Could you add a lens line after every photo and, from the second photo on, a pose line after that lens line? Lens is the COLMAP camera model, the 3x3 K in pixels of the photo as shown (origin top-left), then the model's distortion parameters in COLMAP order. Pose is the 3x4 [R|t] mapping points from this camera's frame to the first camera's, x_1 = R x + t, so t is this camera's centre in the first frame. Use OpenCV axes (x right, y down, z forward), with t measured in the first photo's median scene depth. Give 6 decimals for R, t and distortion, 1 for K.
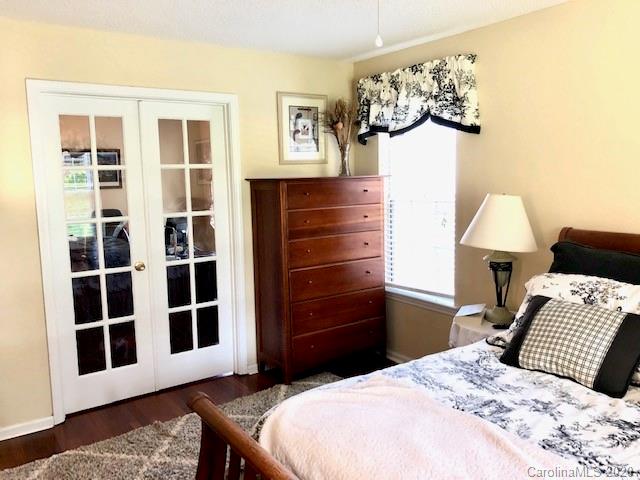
lens RADIAL K [[524.4, 0, 319.7], [0, 524.4, 242.0], [0, 0, 1]] dist [0.071545, -0.006733]
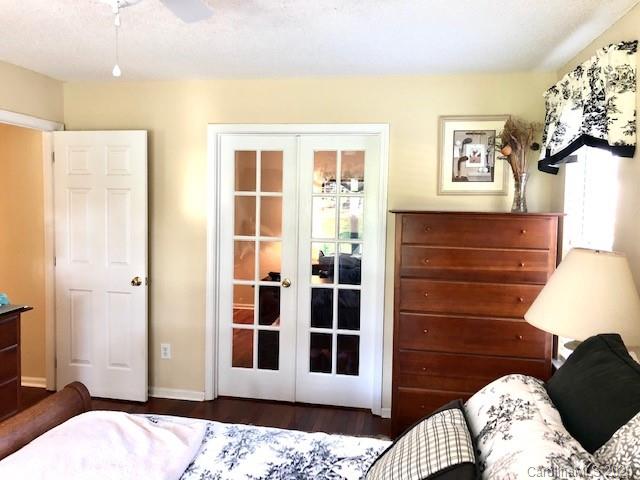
lens RADIAL K [[529.6, 0, 319.6], [0, 529.6, 236.9], [0, 0, 1]] dist [0.055804, 0.005044]
pose [[0.715381, 0.083678, -0.693706, 0.432501], [-0.128490, 0.991627, -0.012891, -0.040862], [0.686819, 0.098357, 0.720143, 0.221701]]
